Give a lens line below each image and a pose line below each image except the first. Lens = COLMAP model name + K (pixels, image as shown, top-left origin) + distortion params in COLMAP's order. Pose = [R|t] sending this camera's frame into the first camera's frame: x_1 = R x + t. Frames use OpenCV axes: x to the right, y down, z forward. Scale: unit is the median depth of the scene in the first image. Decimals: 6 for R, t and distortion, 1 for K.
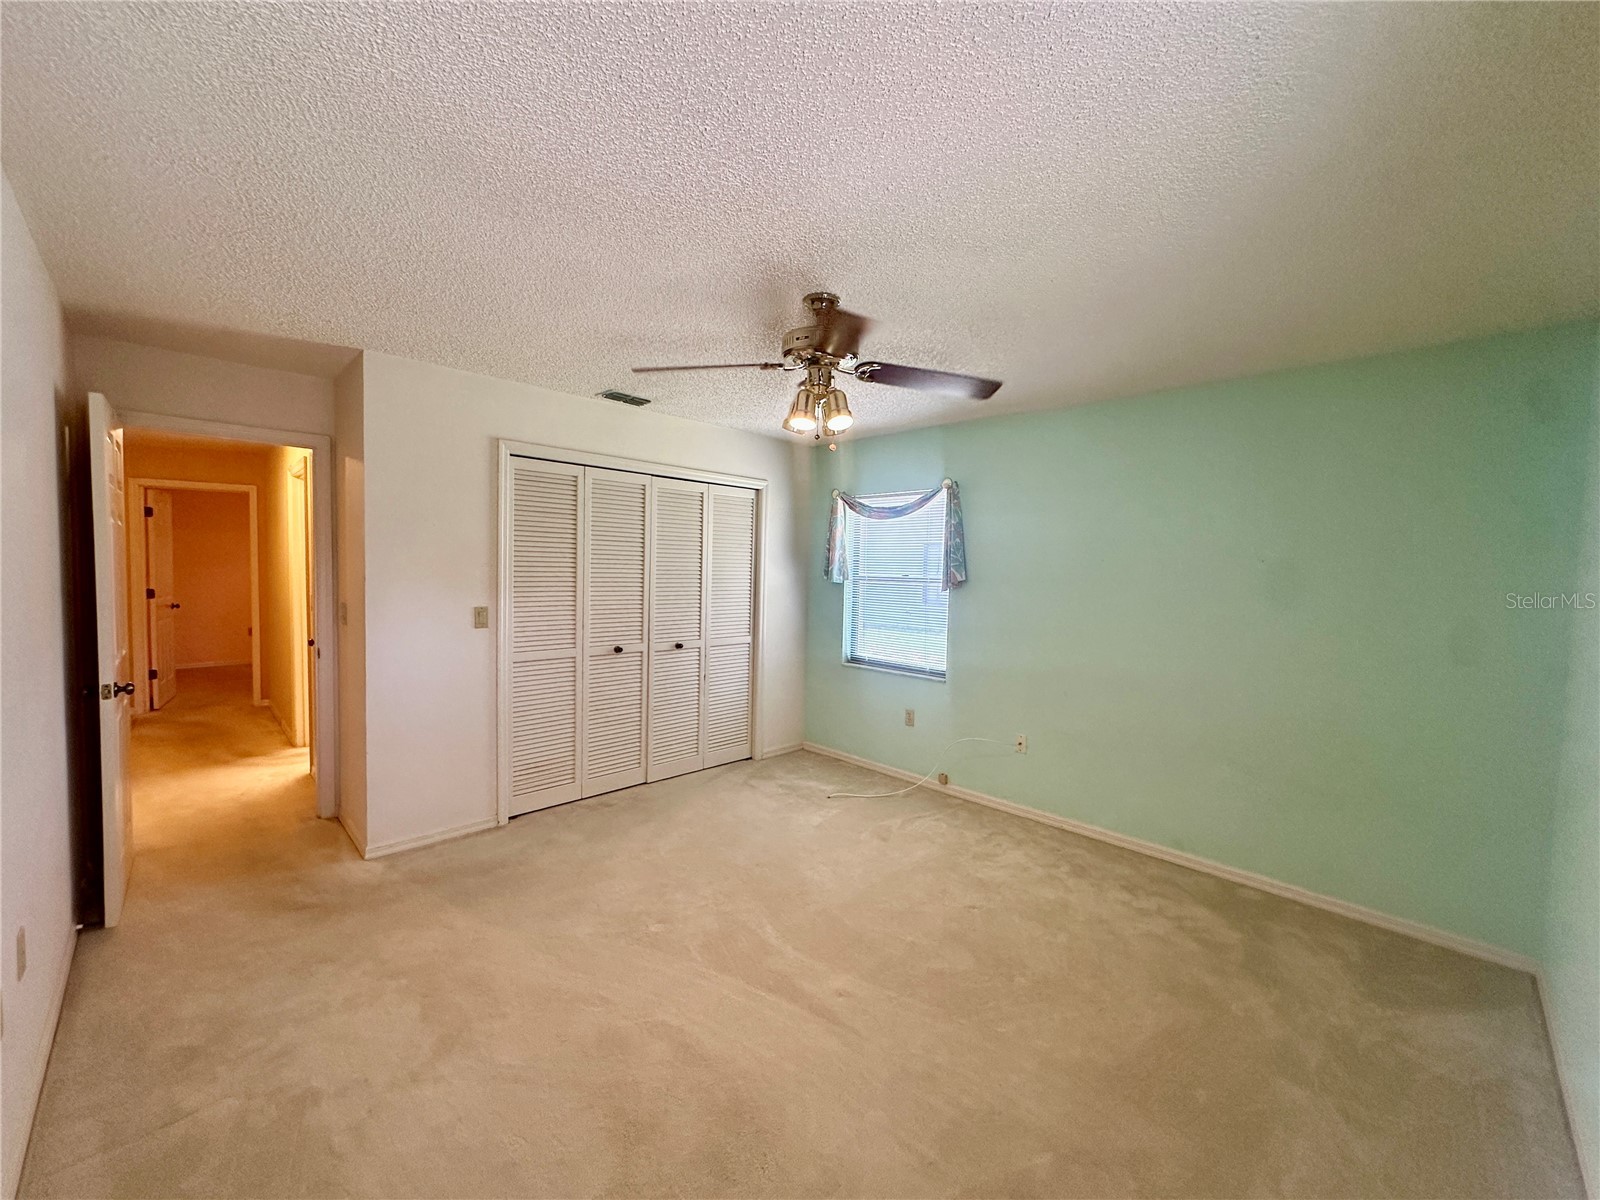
lens RADIAL K [[641.6, 0, 798.5], [0, 641.6, 601.1], [0, 0, 1]] dist [-0.000401, -0.000105]
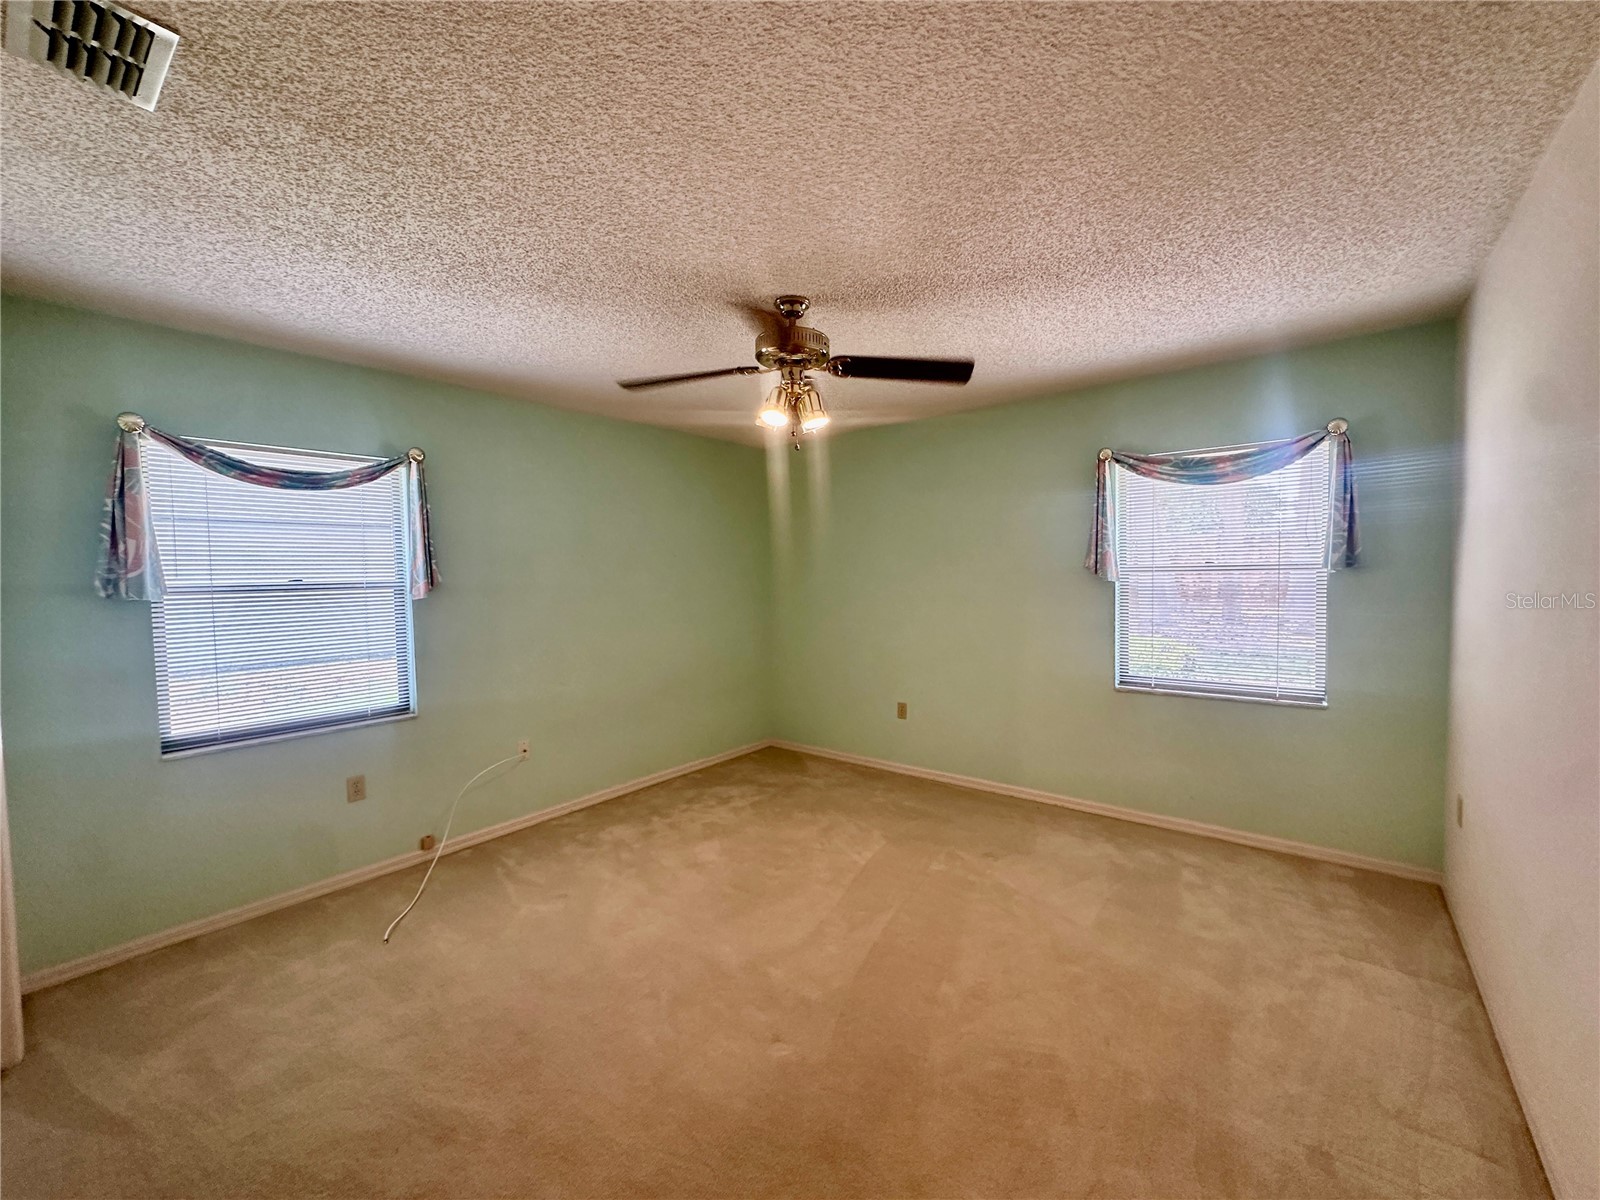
lens RADIAL K [[641.6, 0, 798.5], [0, 641.6, 601.1], [0, 0, 1]] dist [-0.000401, -0.000105]
pose [[-0.105530, -0.065005, 0.992289, -0.591954], [0.076316, 0.994389, 0.073258, -0.032668], [-0.991483, 0.083458, -0.099977, 0.652795]]
